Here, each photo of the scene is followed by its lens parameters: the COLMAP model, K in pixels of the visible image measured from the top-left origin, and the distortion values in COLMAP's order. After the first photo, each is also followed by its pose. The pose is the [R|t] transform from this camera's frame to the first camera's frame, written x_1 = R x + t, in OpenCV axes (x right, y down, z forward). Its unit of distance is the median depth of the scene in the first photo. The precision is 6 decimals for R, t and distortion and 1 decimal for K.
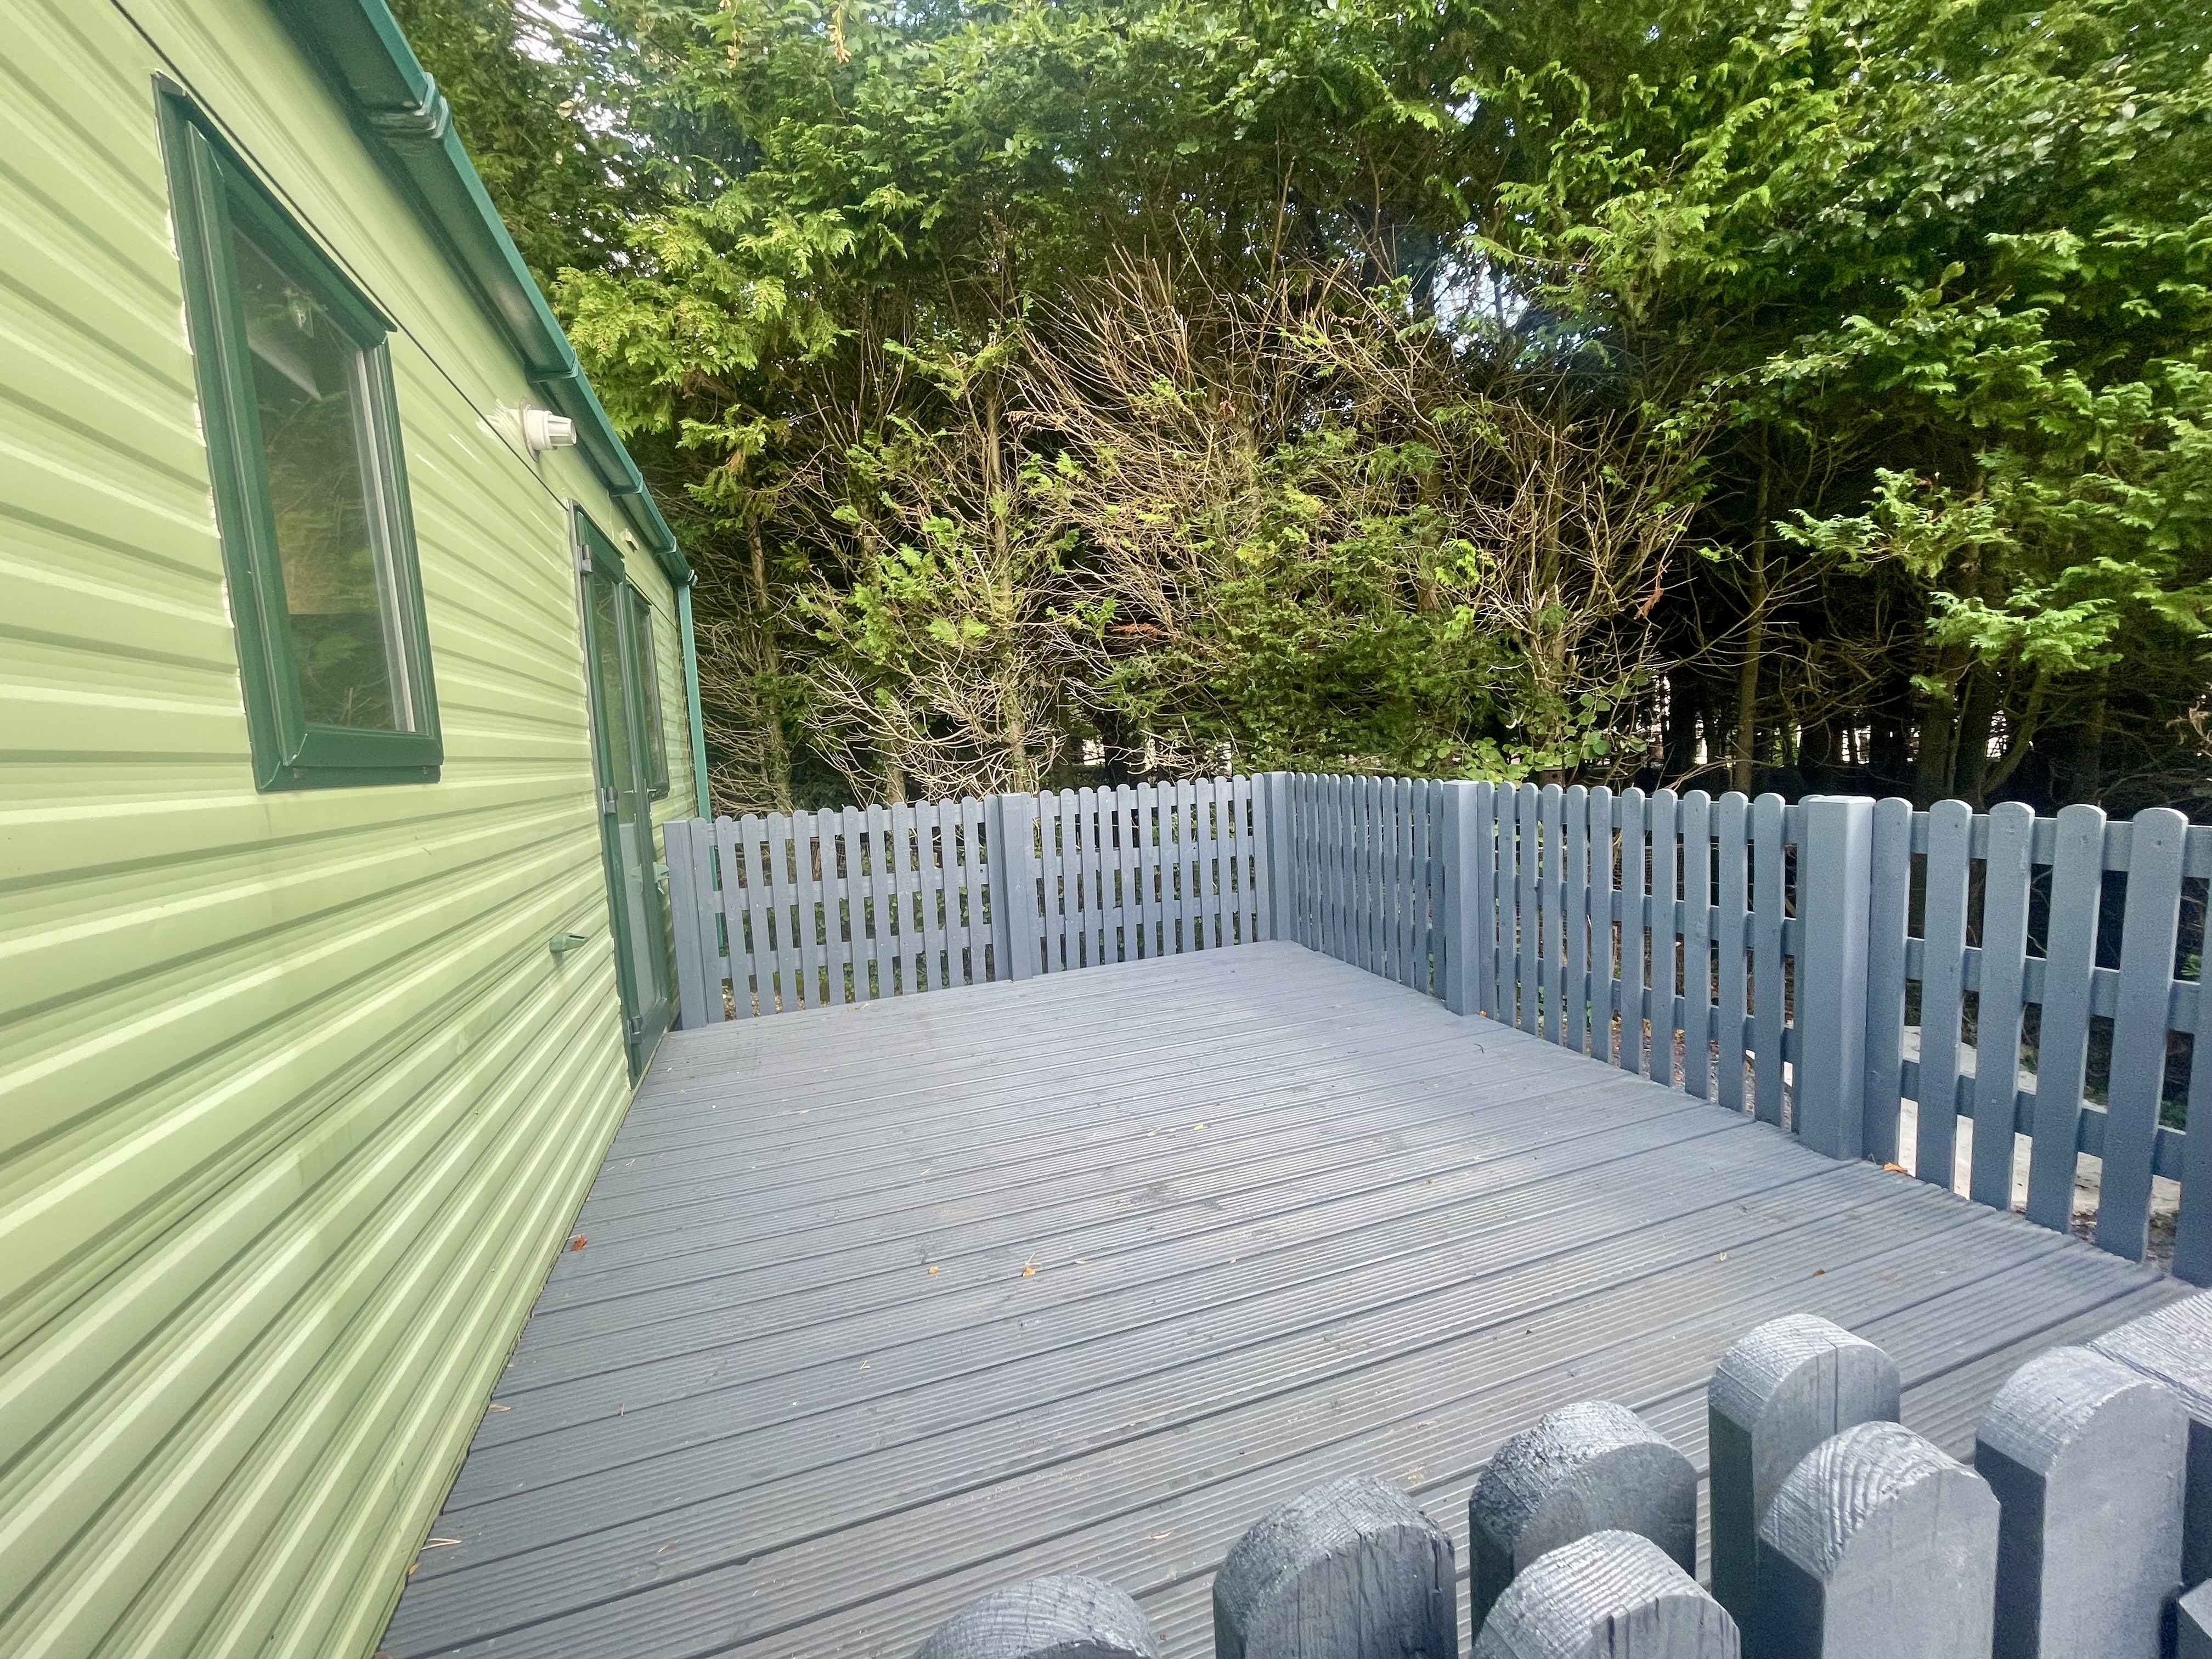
lens RADIAL K [[883.7, 0, 1106.0], [0, 883.7, 829.5], [0, 0, 1]] dist [-0.001562, -0.000098]
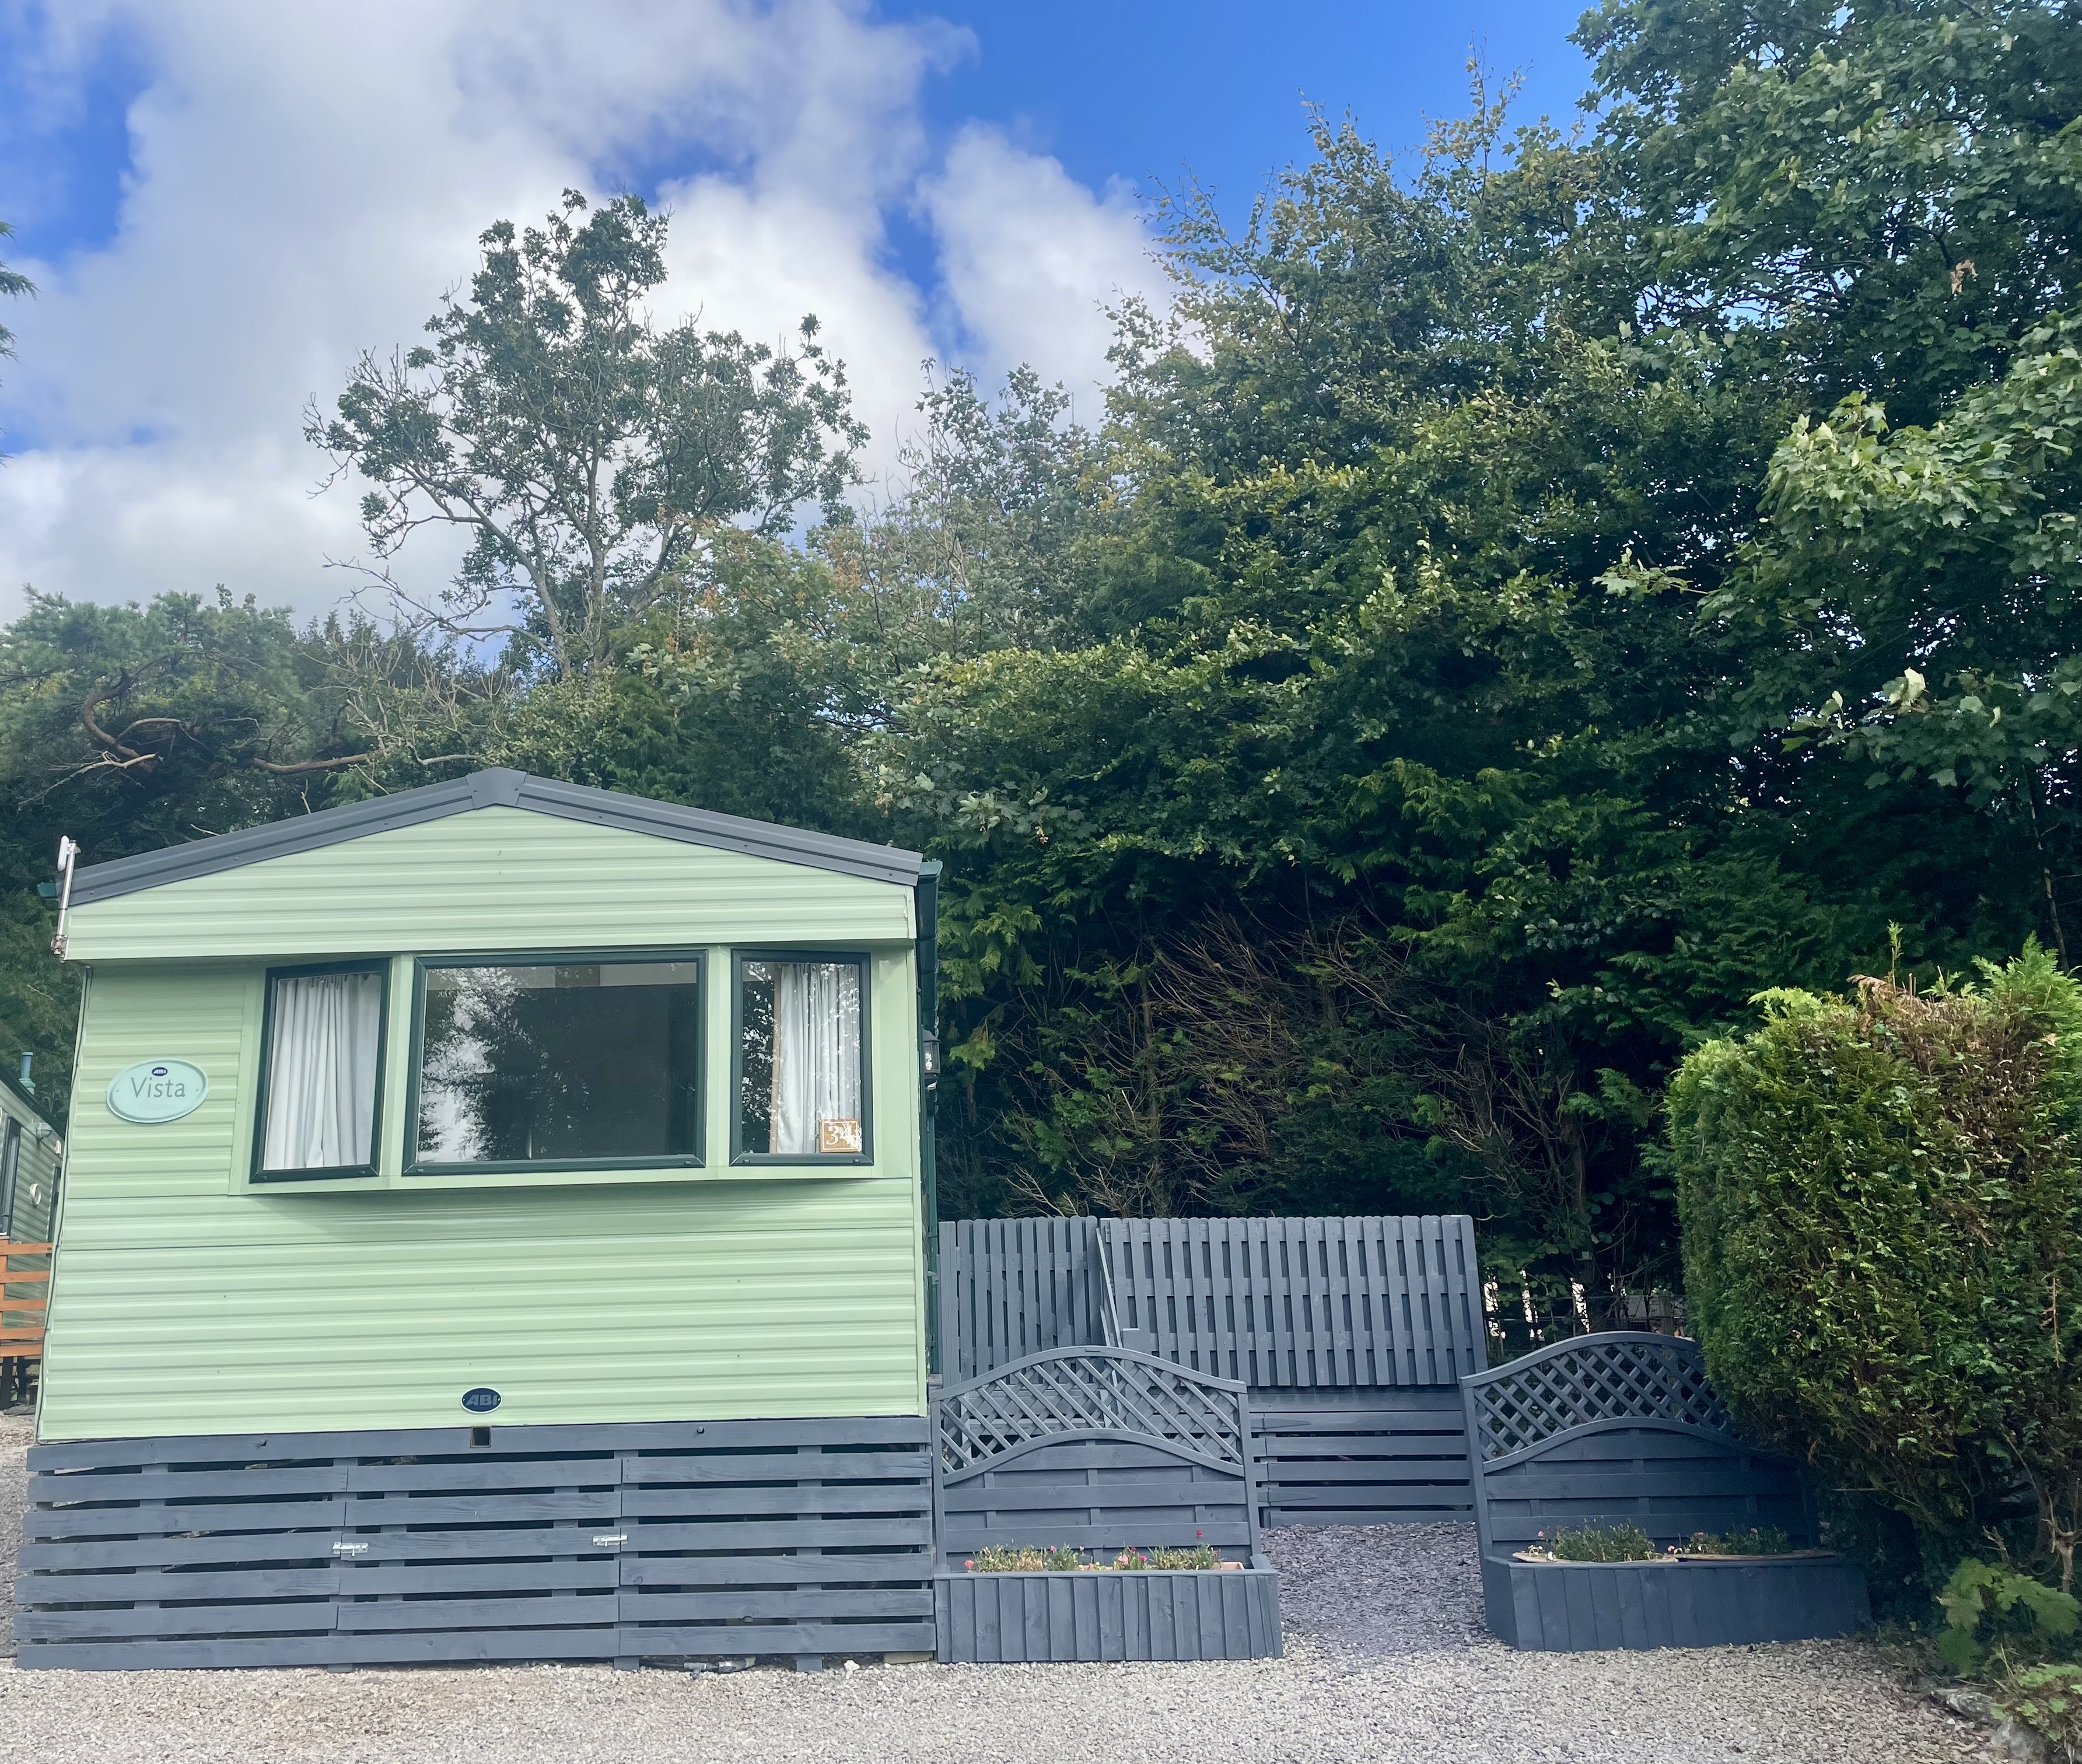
lens RADIAL K [[1723.1, 0, 918.9], [0, 1723.1, 882.1], [0, 0, 1]] dist [0.087924, -0.089099]
pose [[0.935077, -0.047234, -0.351284, 0.544859], [-0.073068, 0.944105, -0.321444, 0.290990], [0.346832, 0.326243, 0.879359, -1.690641]]
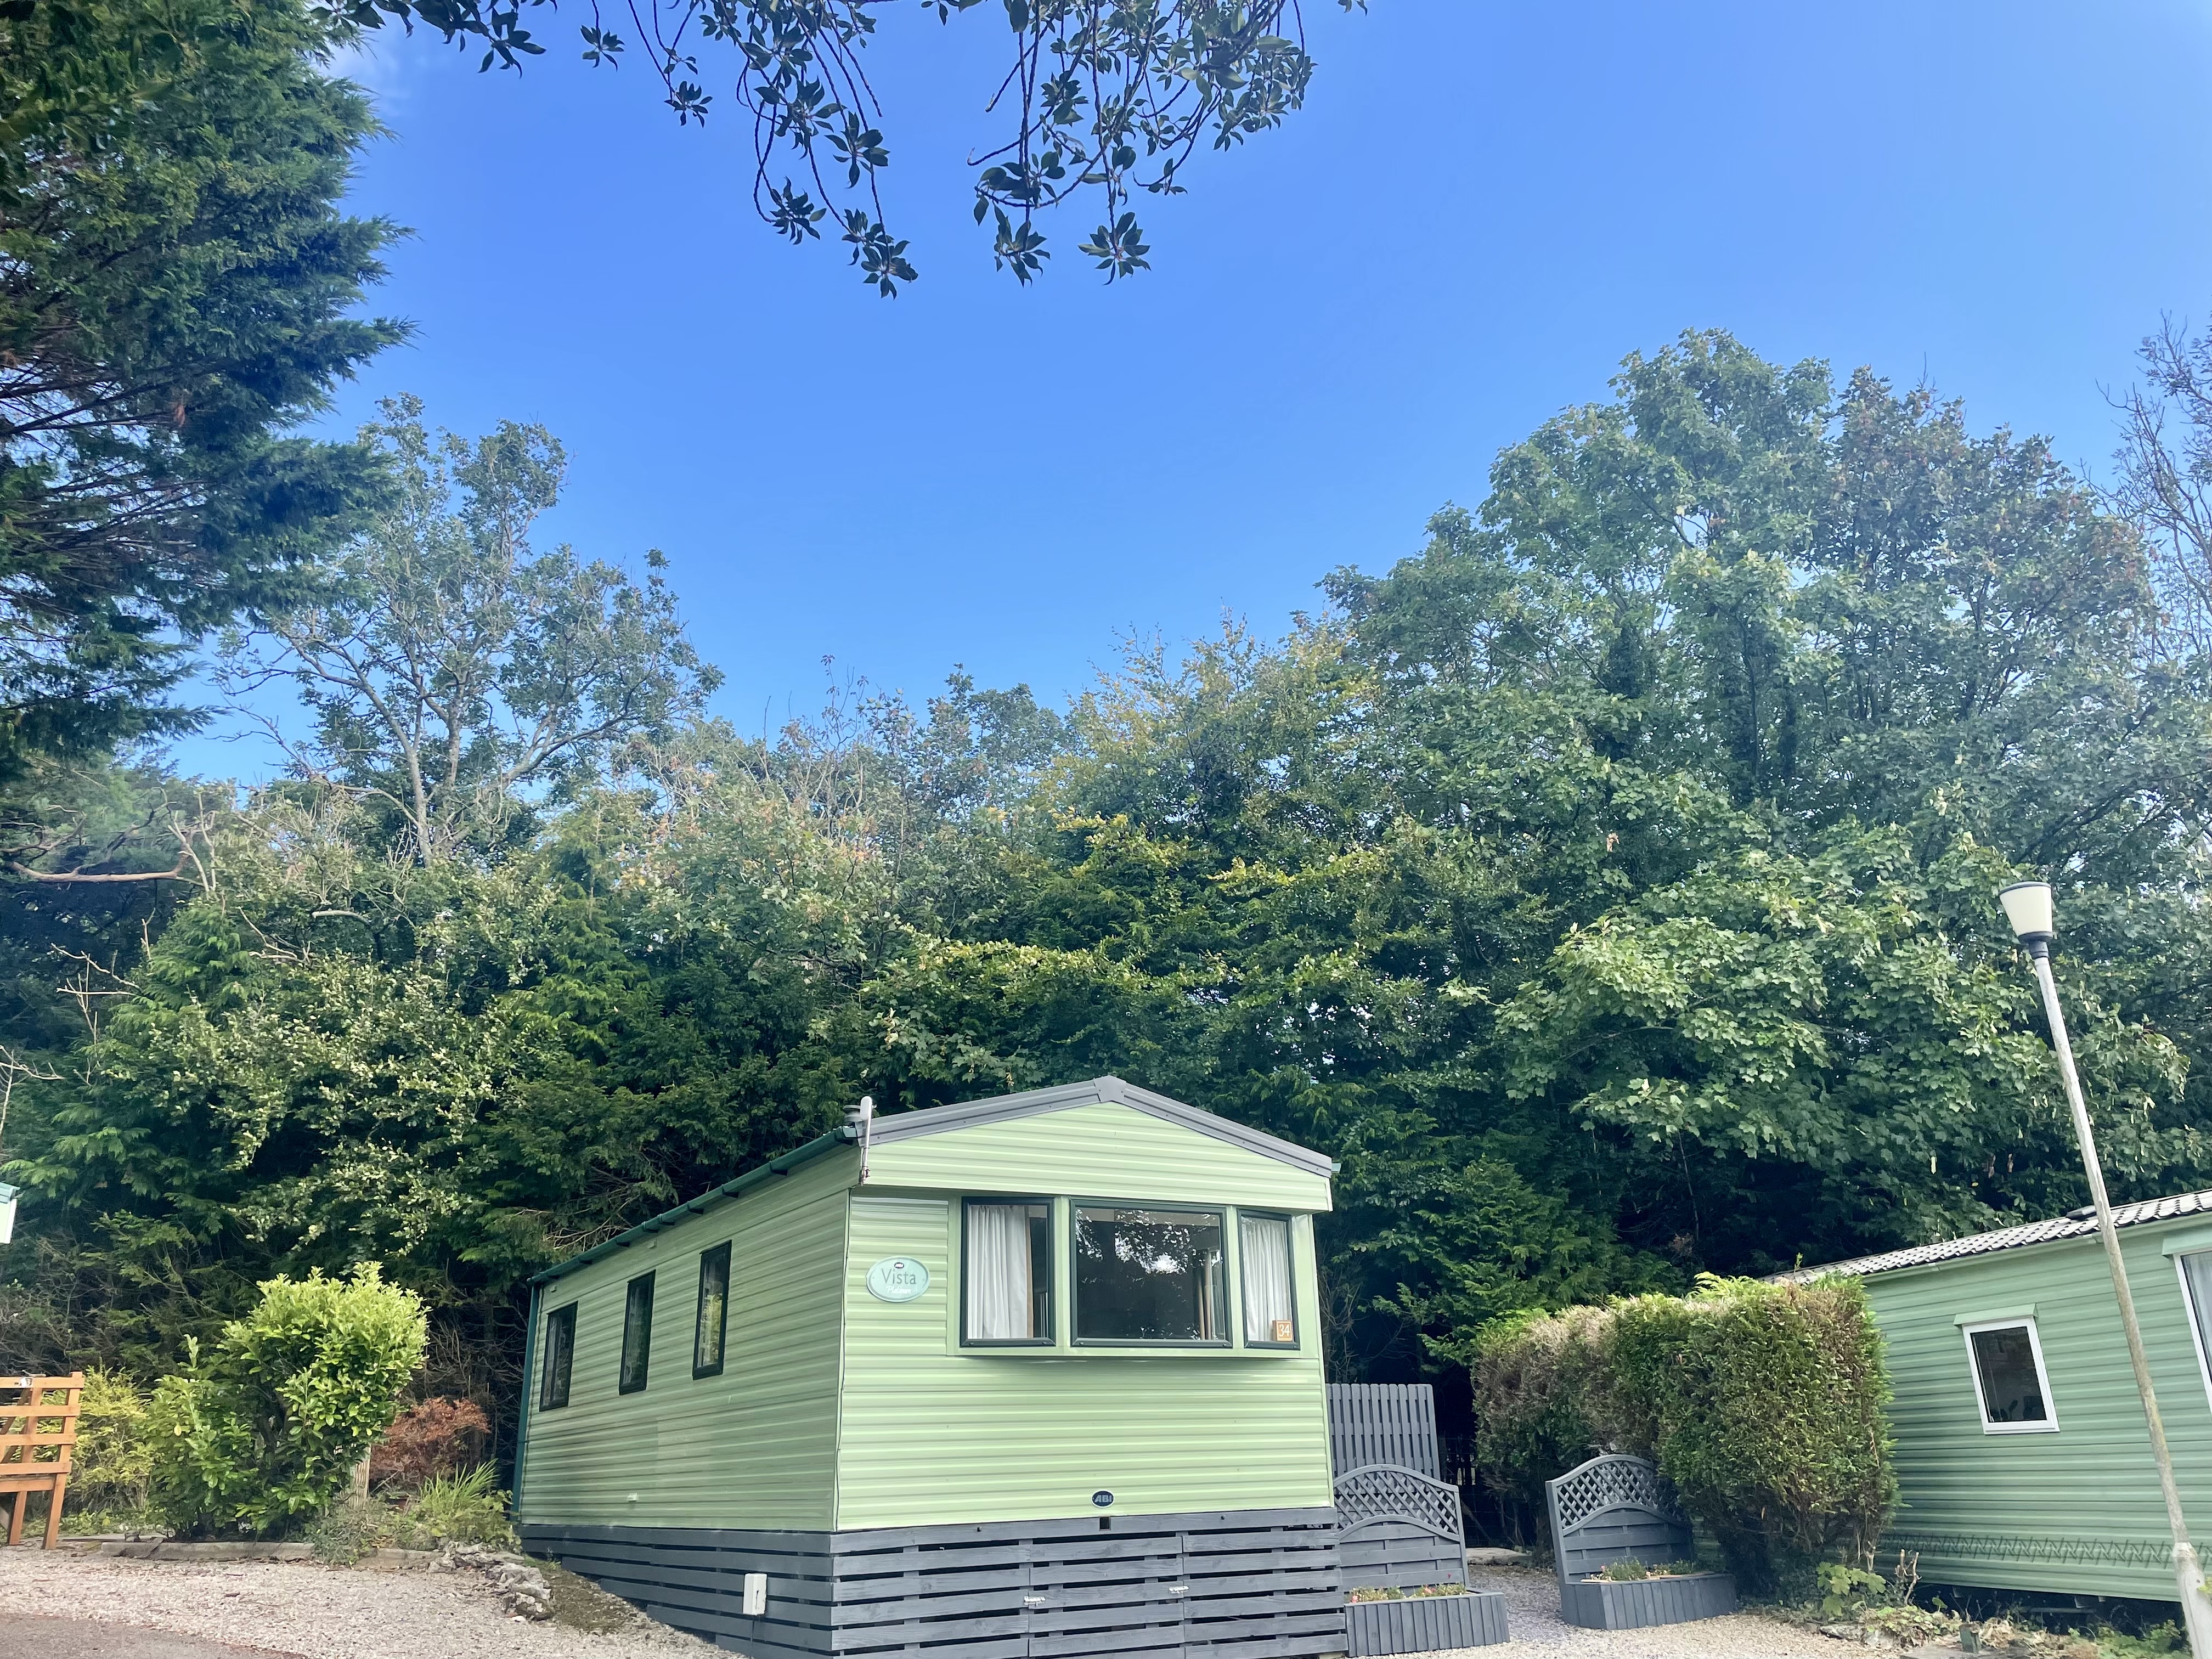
lens RADIAL K [[1687.8, 0, 1106.0], [0, 1687.8, 829.5], [0, 0, 1]] dist [0.050681, 0.000615]
pose [[0.981707, 0.097948, 0.163271, -0.641488], [-0.013795, 0.891865, -0.452091, 0.462304], [-0.189897, 0.441568, 0.876902, -2.608587]]
